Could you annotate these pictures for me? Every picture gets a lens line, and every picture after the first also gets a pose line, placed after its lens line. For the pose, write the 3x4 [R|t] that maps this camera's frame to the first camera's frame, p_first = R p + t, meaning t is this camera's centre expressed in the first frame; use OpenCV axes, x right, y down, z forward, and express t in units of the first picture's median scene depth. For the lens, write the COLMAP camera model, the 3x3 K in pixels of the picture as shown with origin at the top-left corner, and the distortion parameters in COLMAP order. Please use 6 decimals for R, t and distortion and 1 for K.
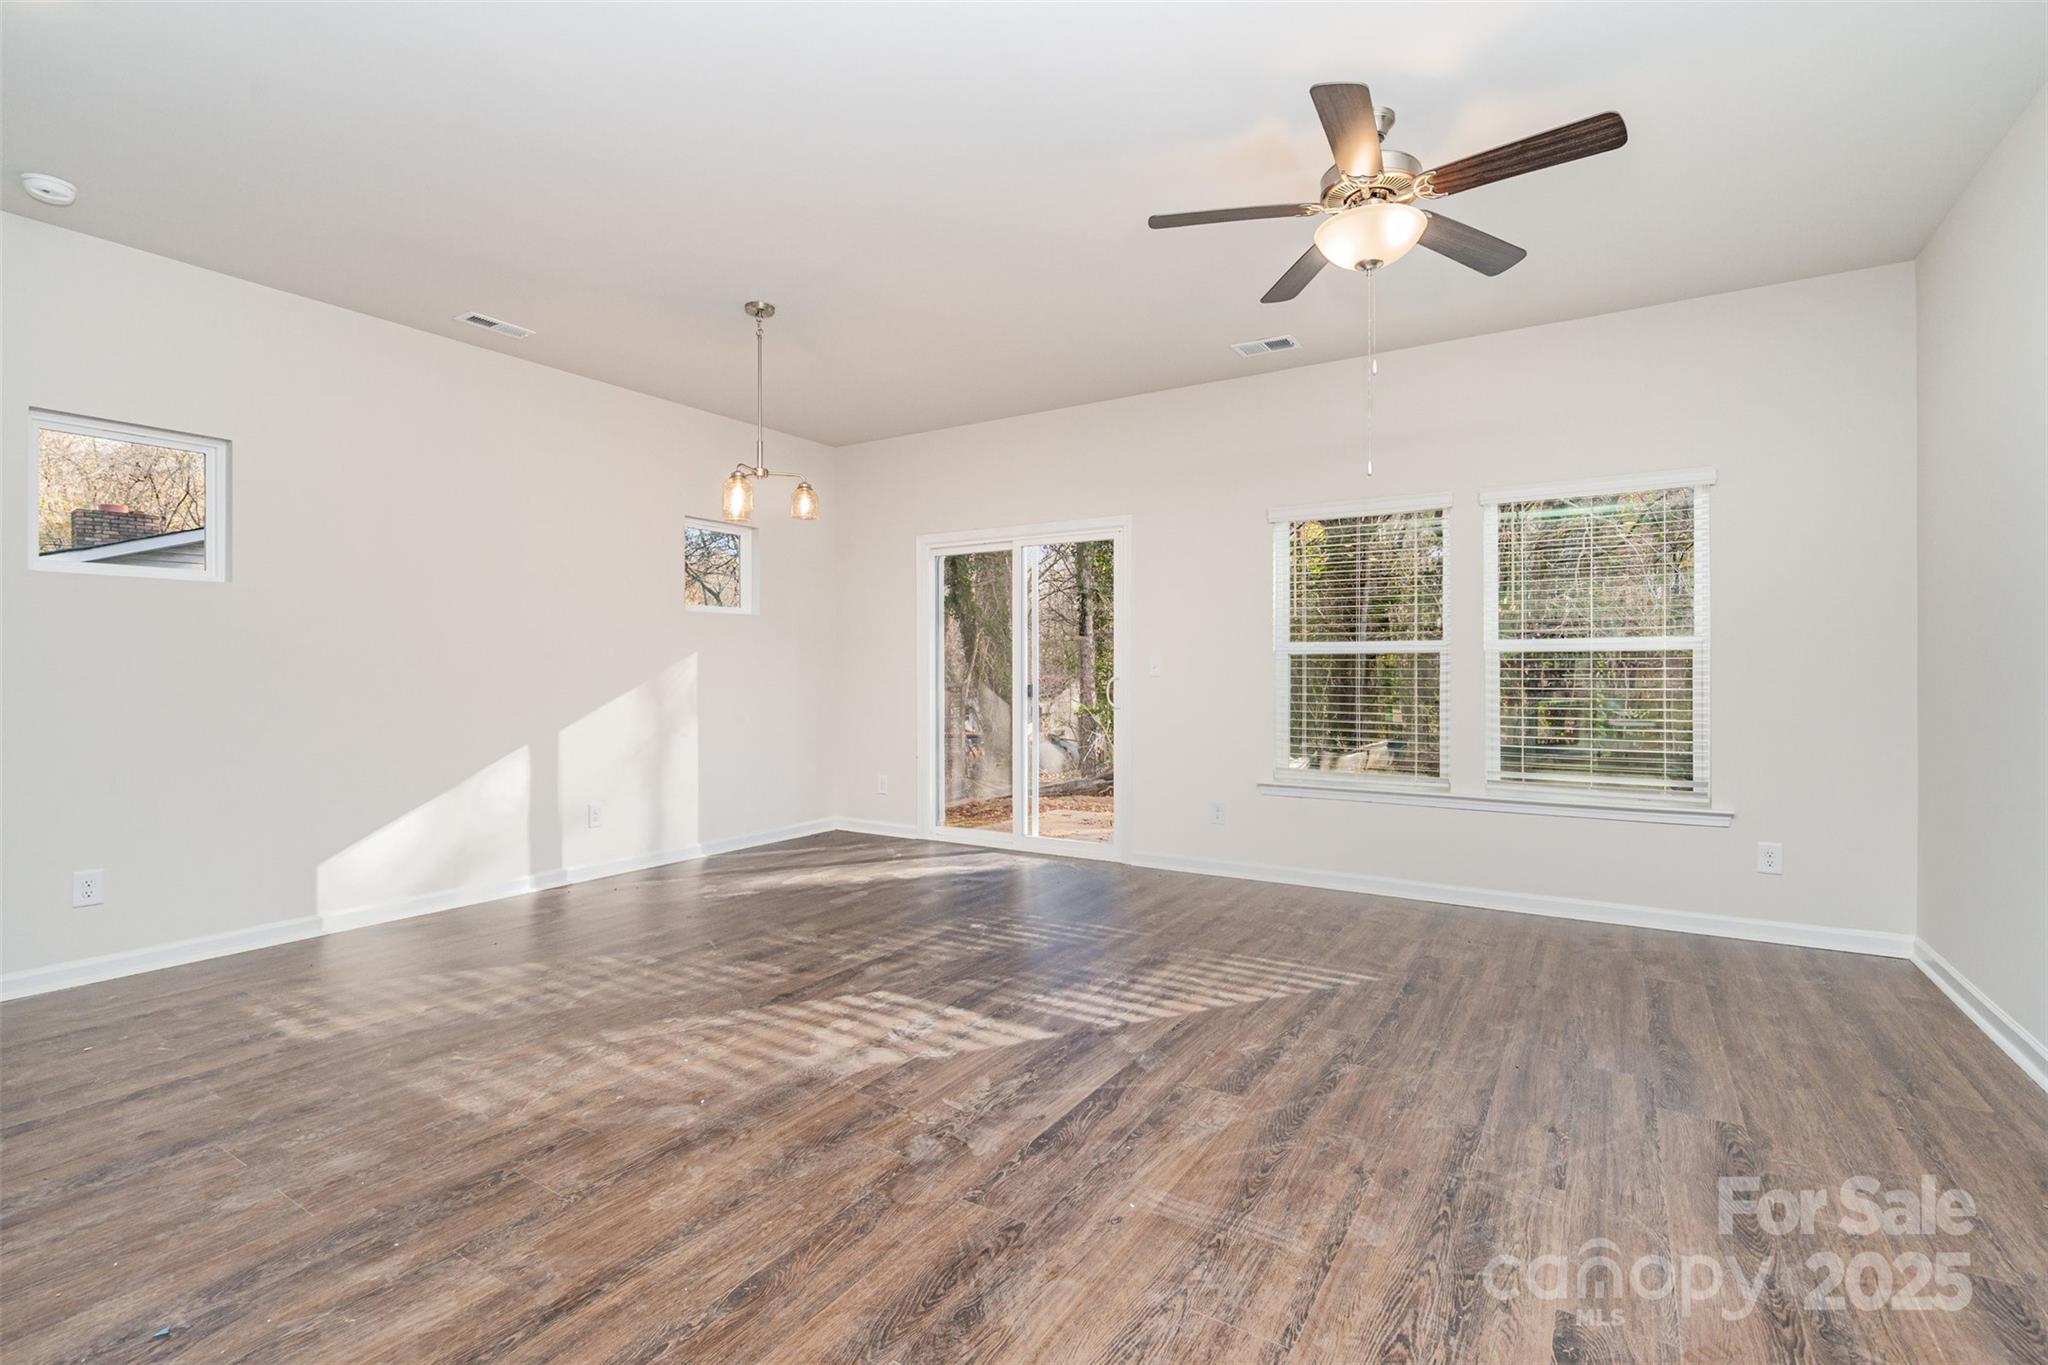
lens RADIAL K [[927.8, 0, 1019.8], [0, 927.8, 676.7], [0, 0, 1]] dist [-0.008646, 0.003639]
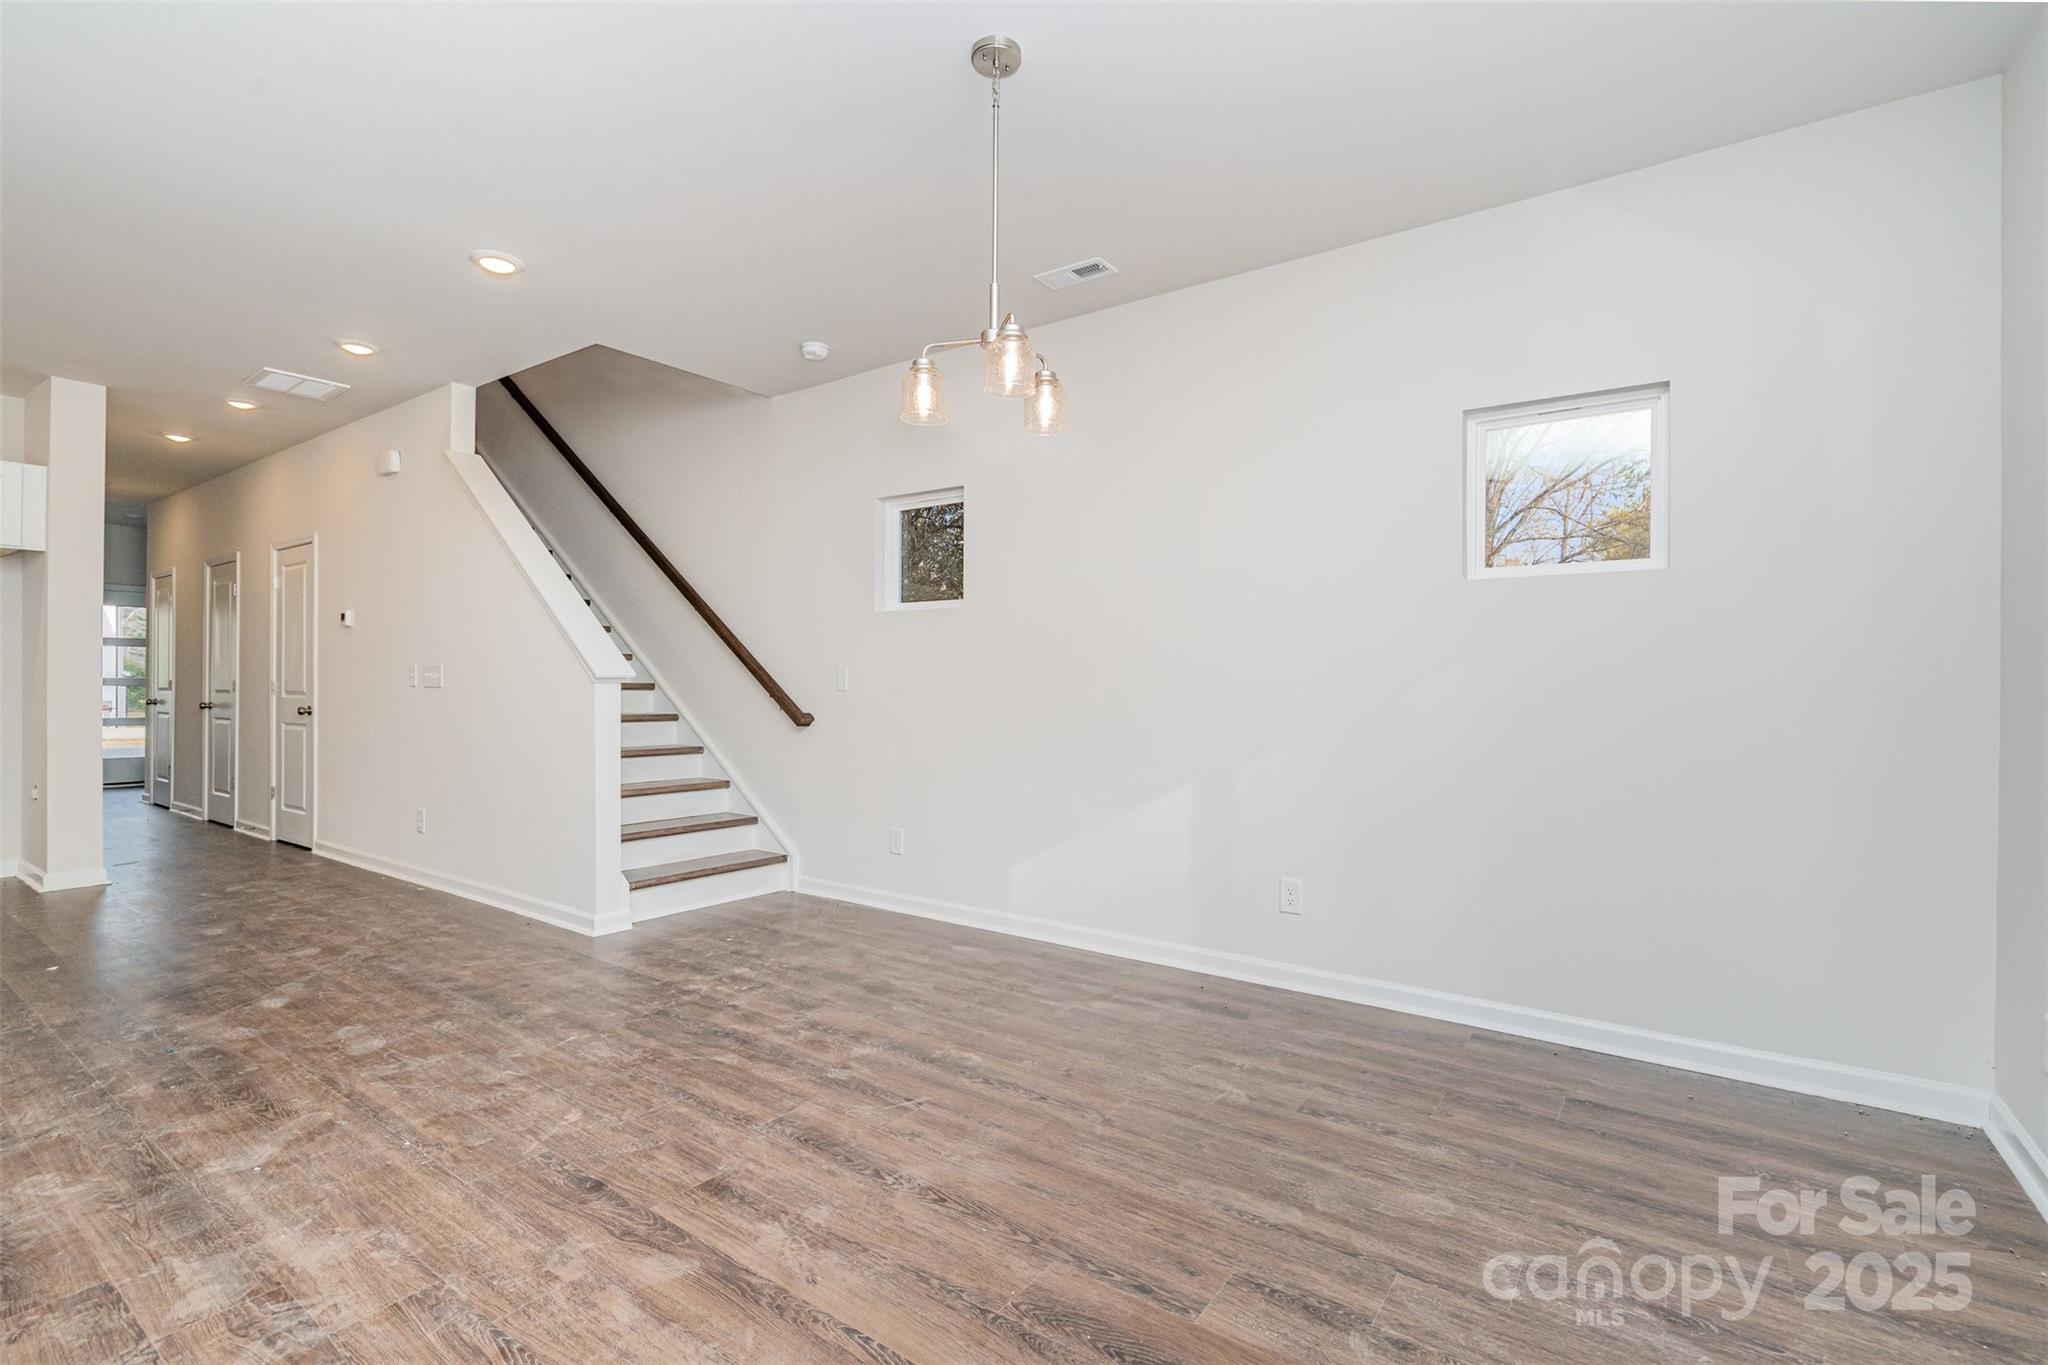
lens RADIAL K [[927.8, 0, 1034.2], [0, 927.8, 689.0], [0, 0, 1]] dist [-0.008646, 0.003639]
pose [[-0.046451, 0.007812, -0.998890, 0.378213], [-0.013310, 0.999876, 0.008439, -0.011383], [0.998832, 0.013687, -0.046341, 1.350136]]
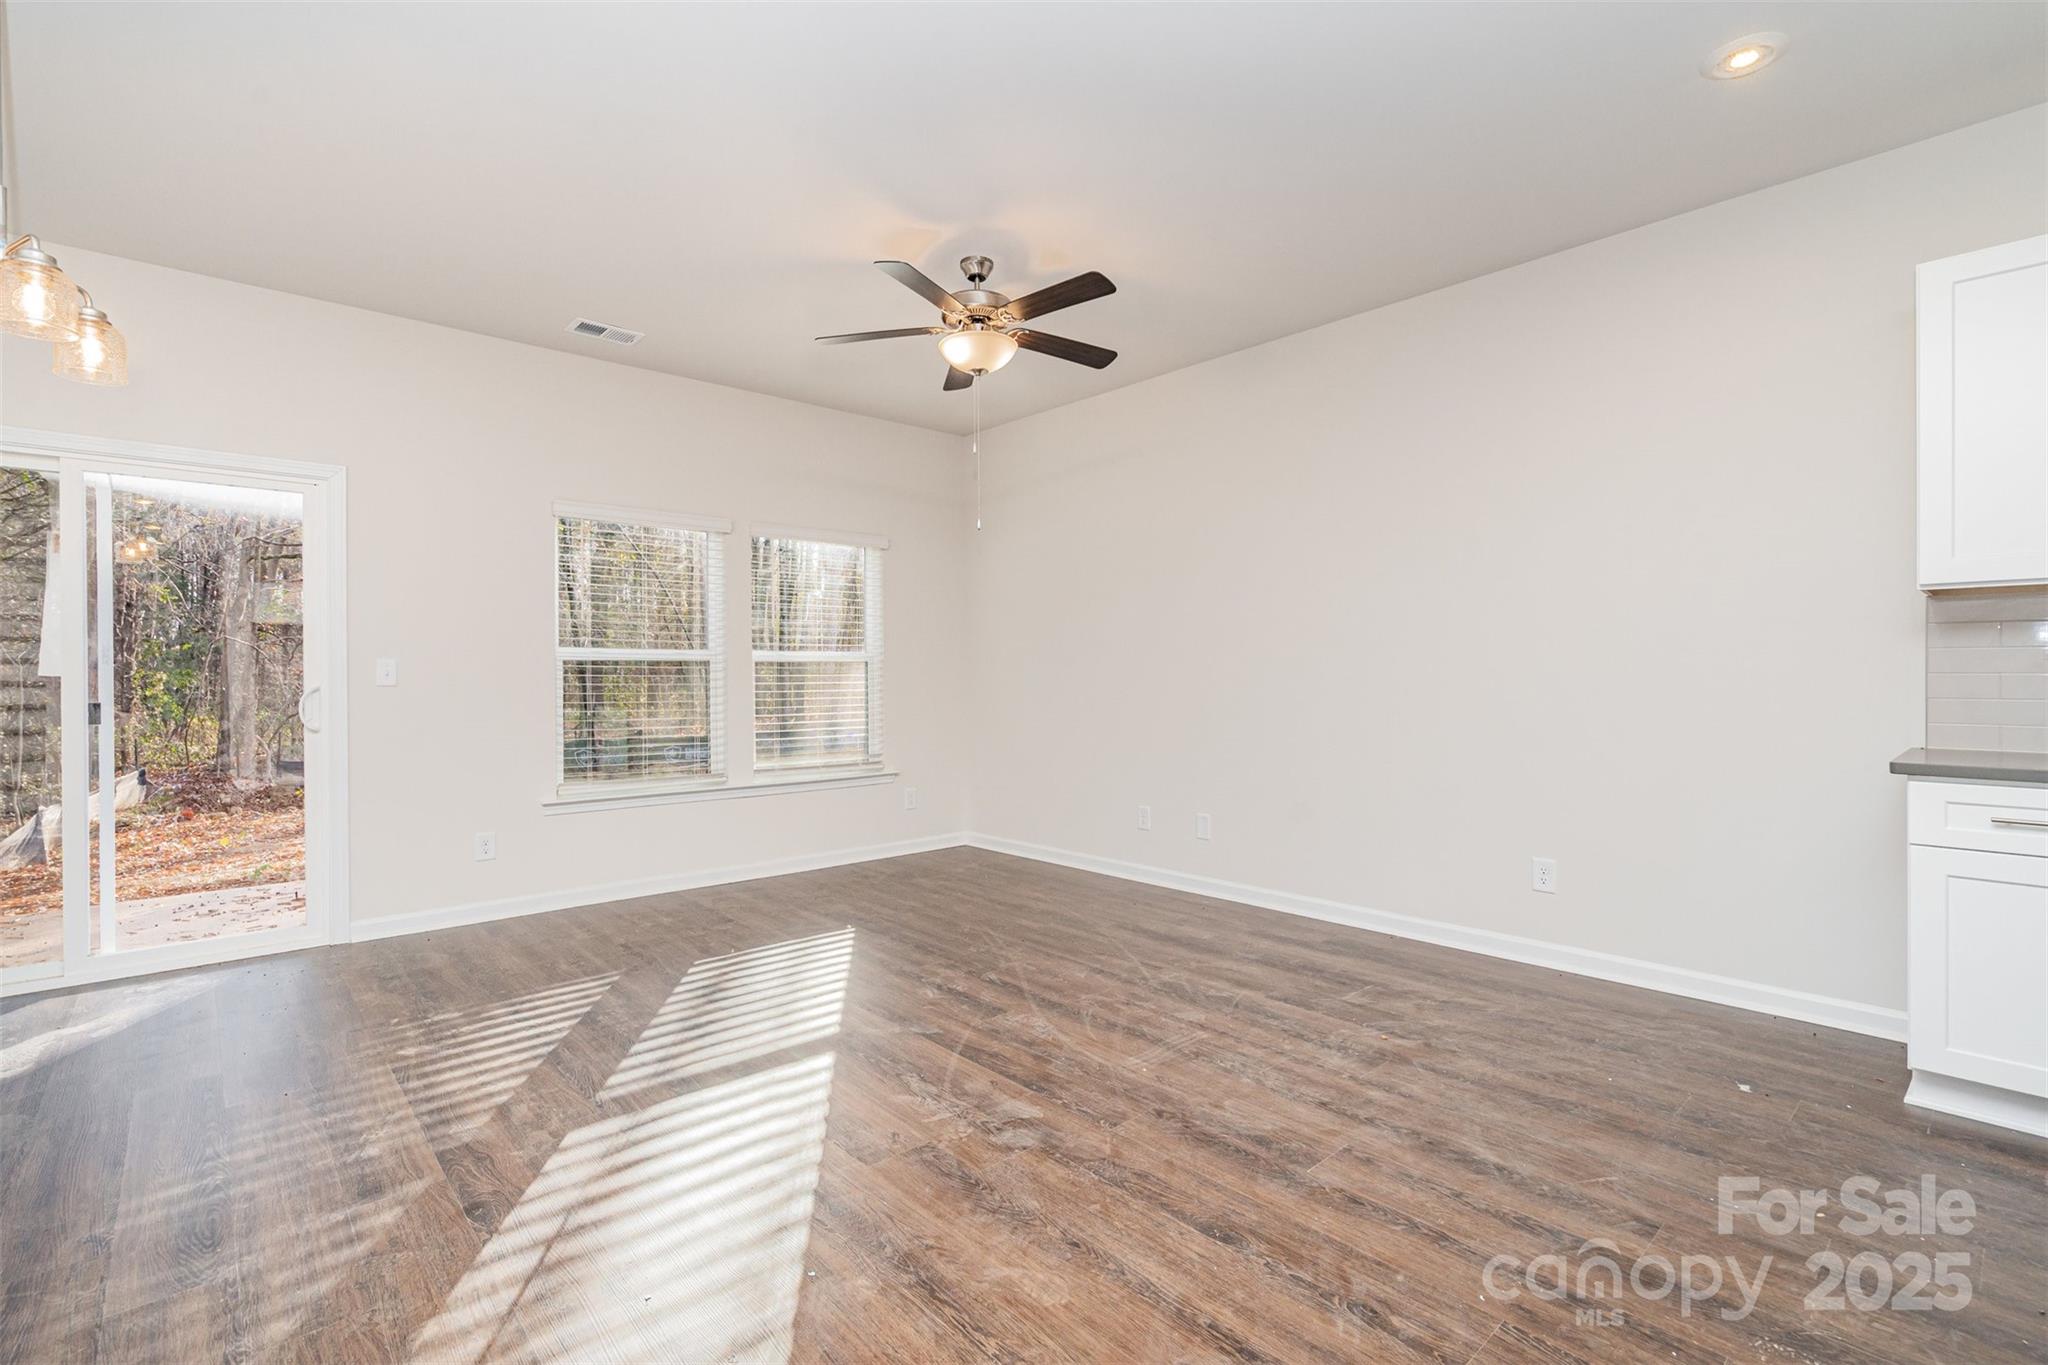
lens RADIAL K [[927.8, 0, 1027.7], [0, 927.8, 681.3], [0, 0, 1]] dist [-0.008646, 0.003639]
pose [[0.265816, -0.006058, 0.964005, -0.753546], [0.010138, 0.999943, 0.003488, -0.002718], [-0.963971, 0.008846, 0.265862, 0.489009]]
